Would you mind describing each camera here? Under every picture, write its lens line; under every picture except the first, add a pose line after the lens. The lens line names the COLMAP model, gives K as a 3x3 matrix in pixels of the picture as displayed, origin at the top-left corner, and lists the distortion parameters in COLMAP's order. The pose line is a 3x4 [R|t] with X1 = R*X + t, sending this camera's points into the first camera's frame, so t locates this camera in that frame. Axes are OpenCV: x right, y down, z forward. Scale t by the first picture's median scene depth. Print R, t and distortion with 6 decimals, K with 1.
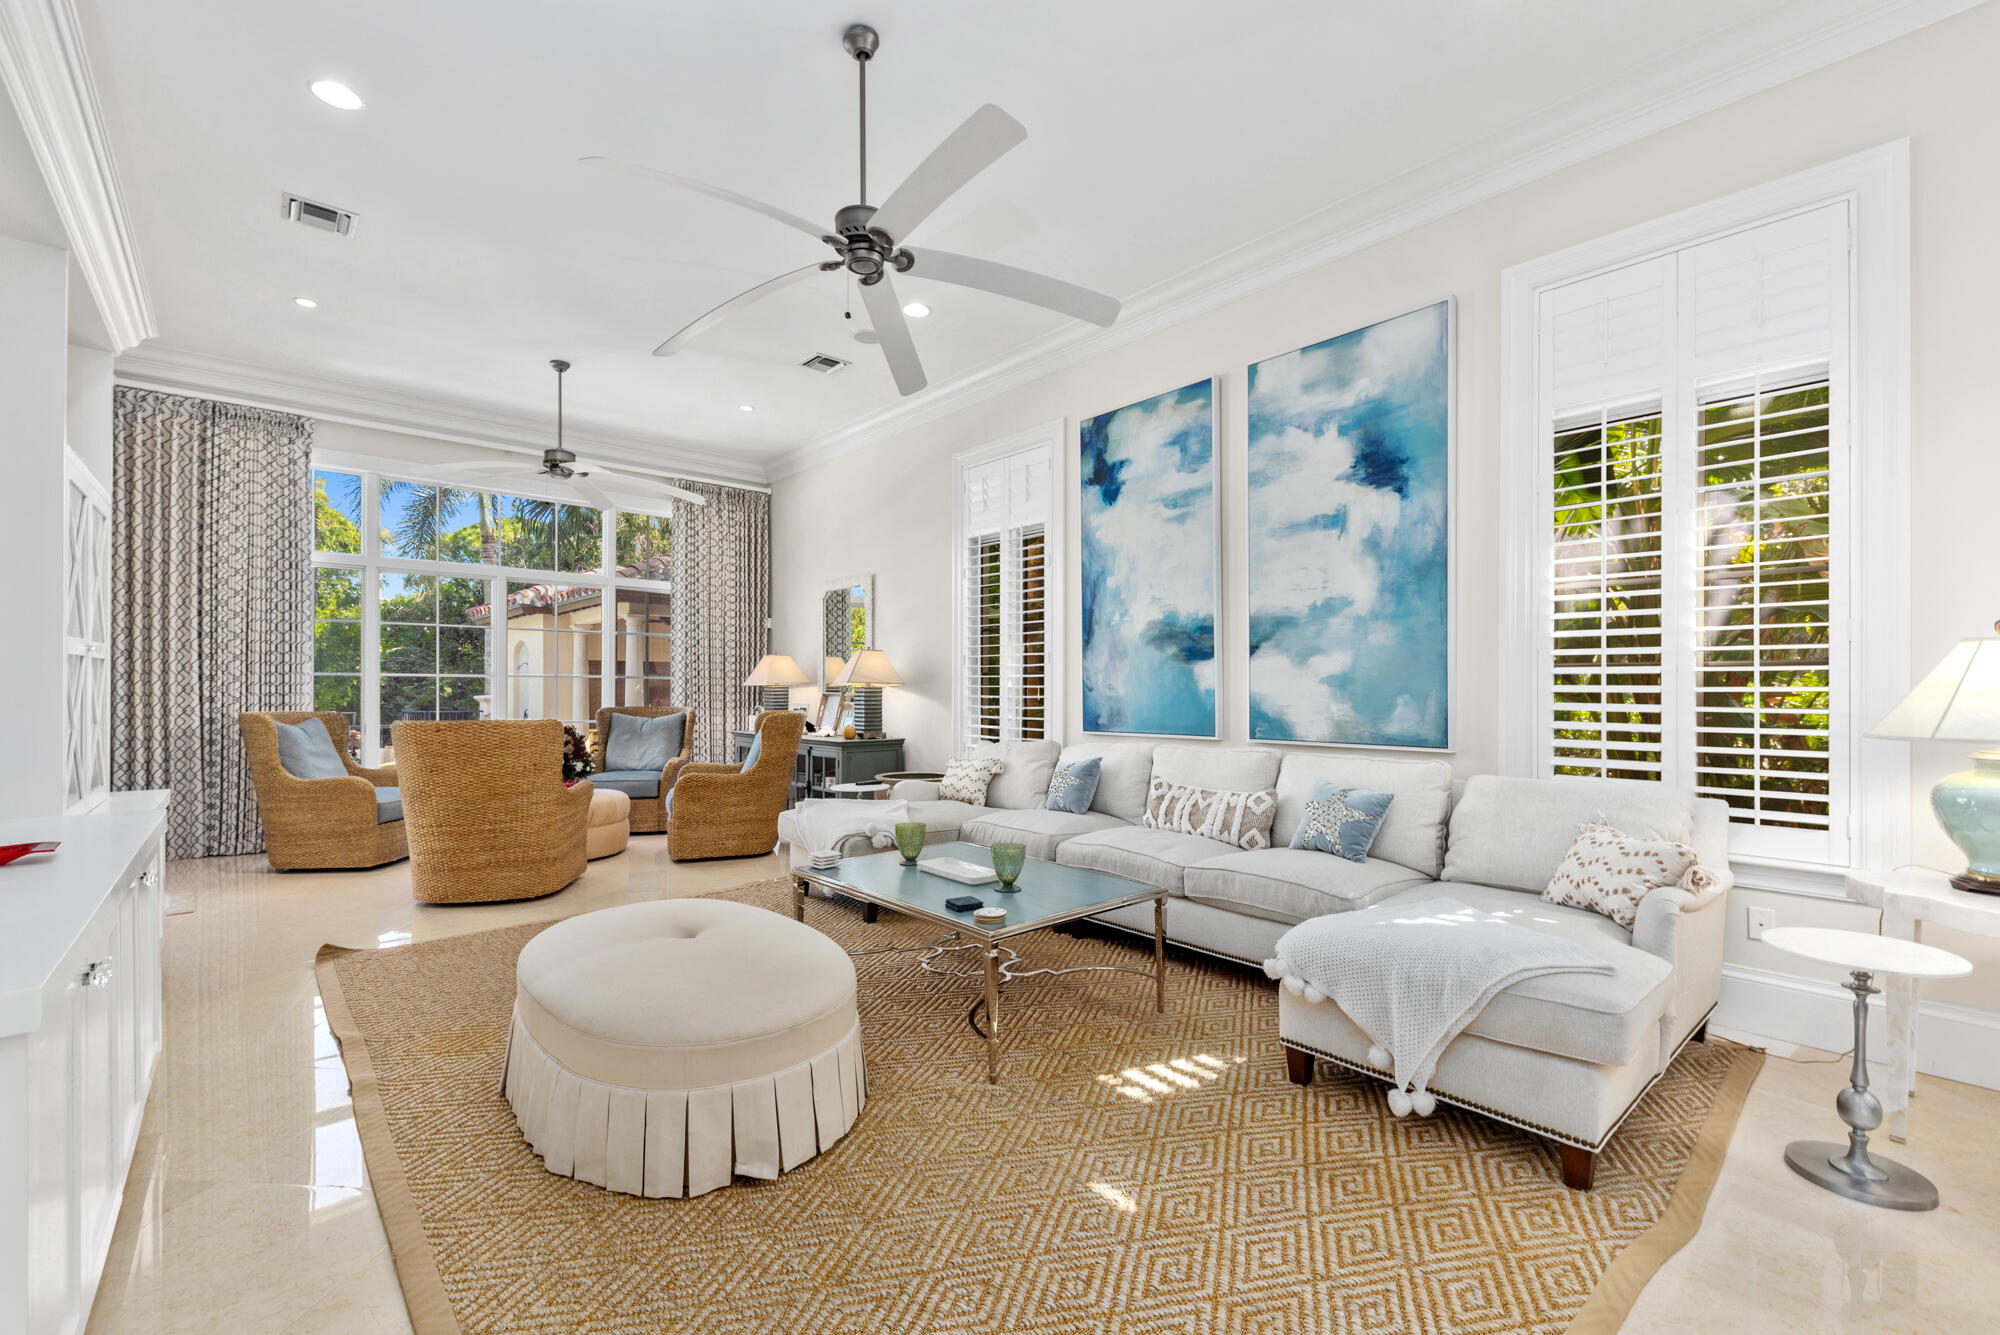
lens RADIAL K [[830.8, 0, 1010.7], [0, 830.8, 681.2], [0, 0, 1]] dist [0.003912, -0.000219]
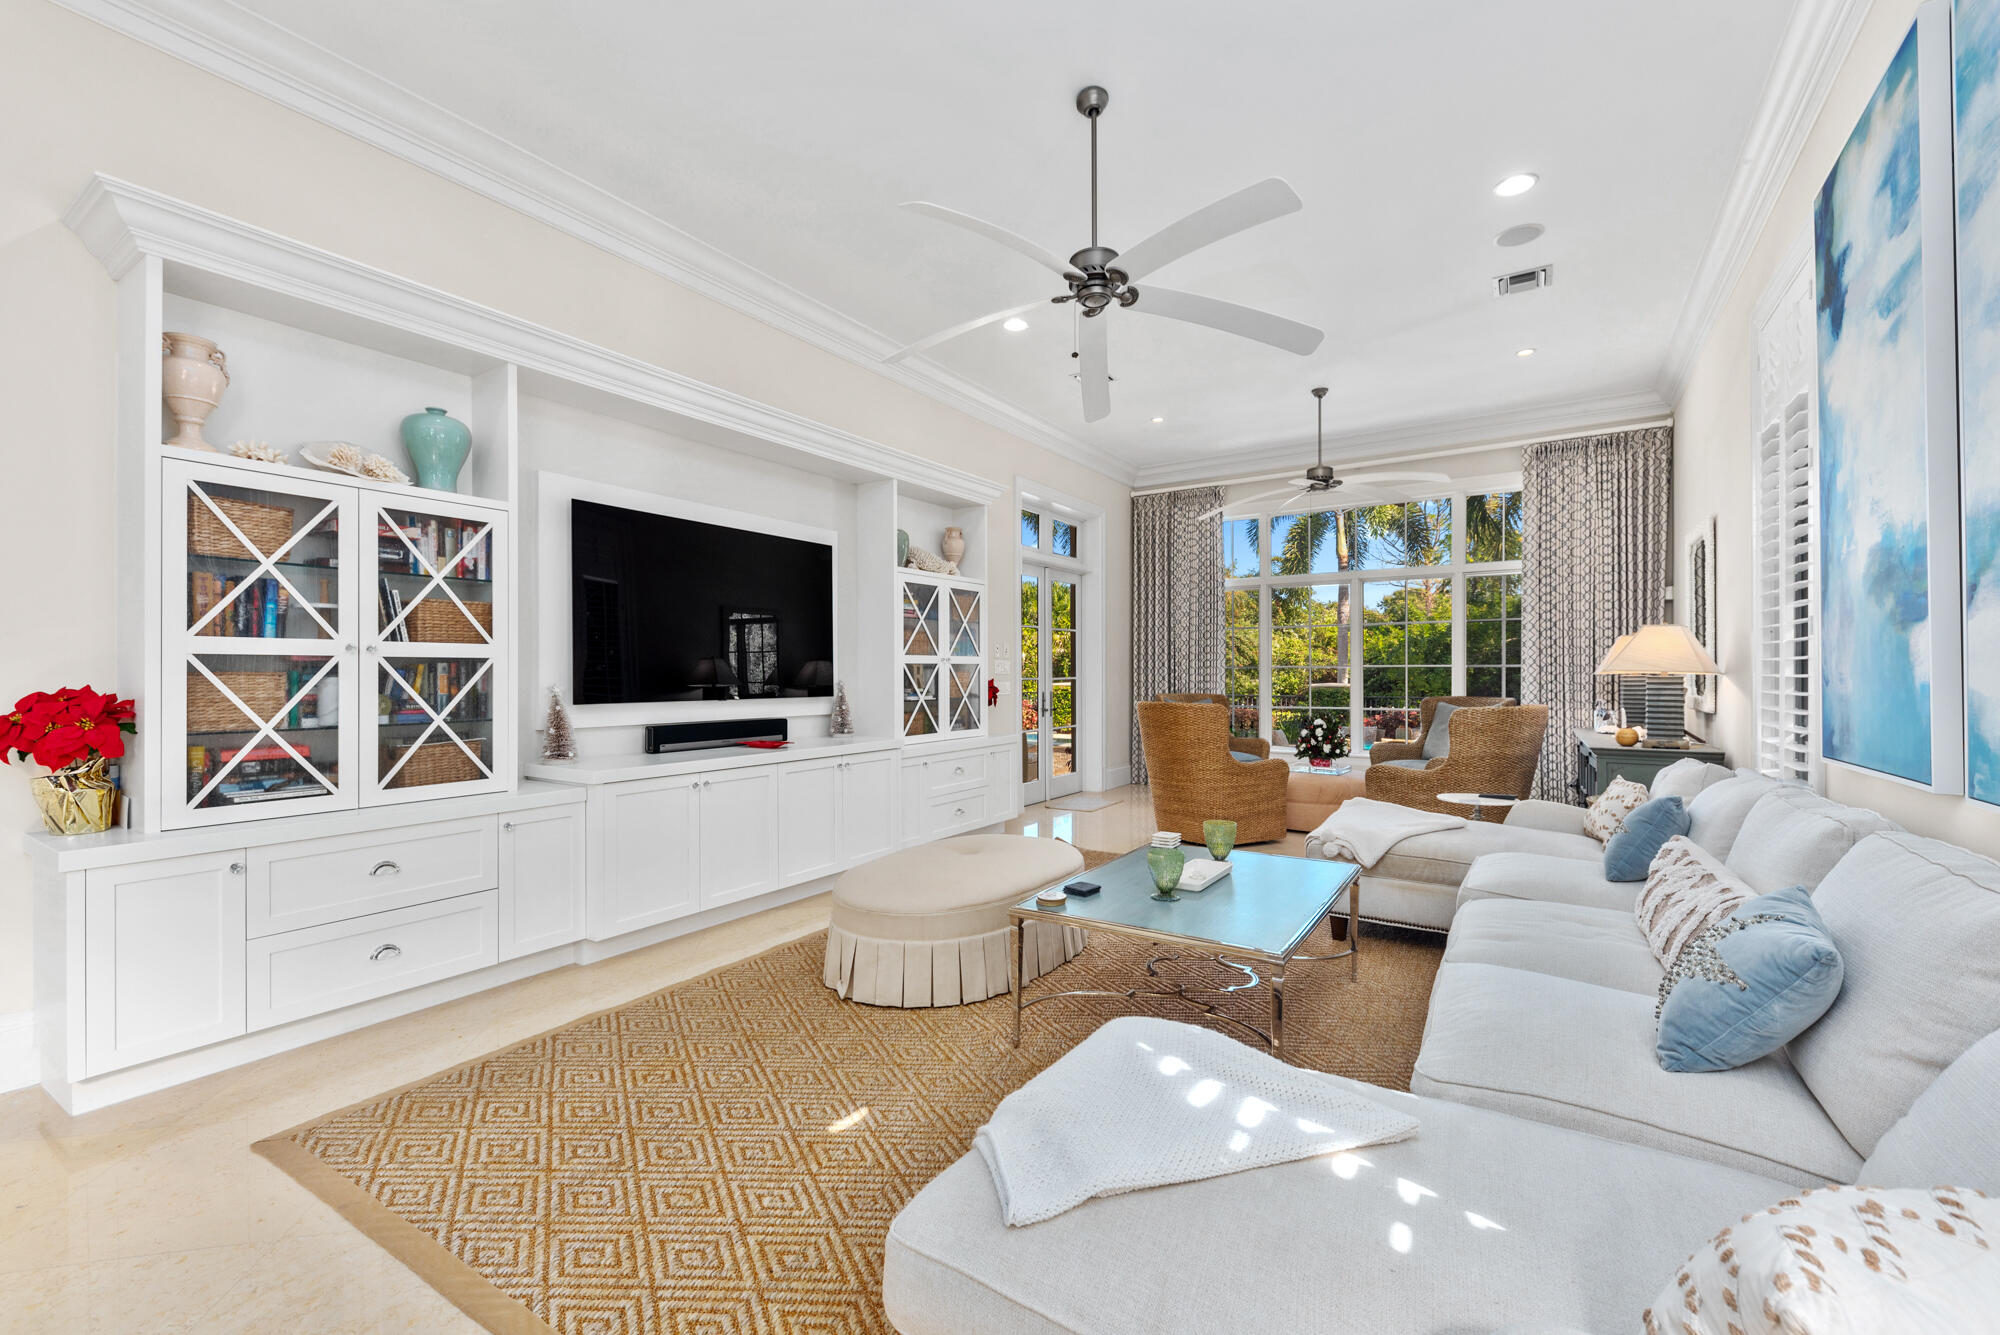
lens RADIAL K [[830.8, 0, 988.0], [0, 830.8, 672.2], [0, 0, 1]] dist [0.003912, -0.000219]
pose [[0.228073, -0.003204, -0.973639, 0.426002], [0.005590, 0.999982, -0.001981, 0.001095], [0.973628, -0.004991, 0.228087, 0.282063]]
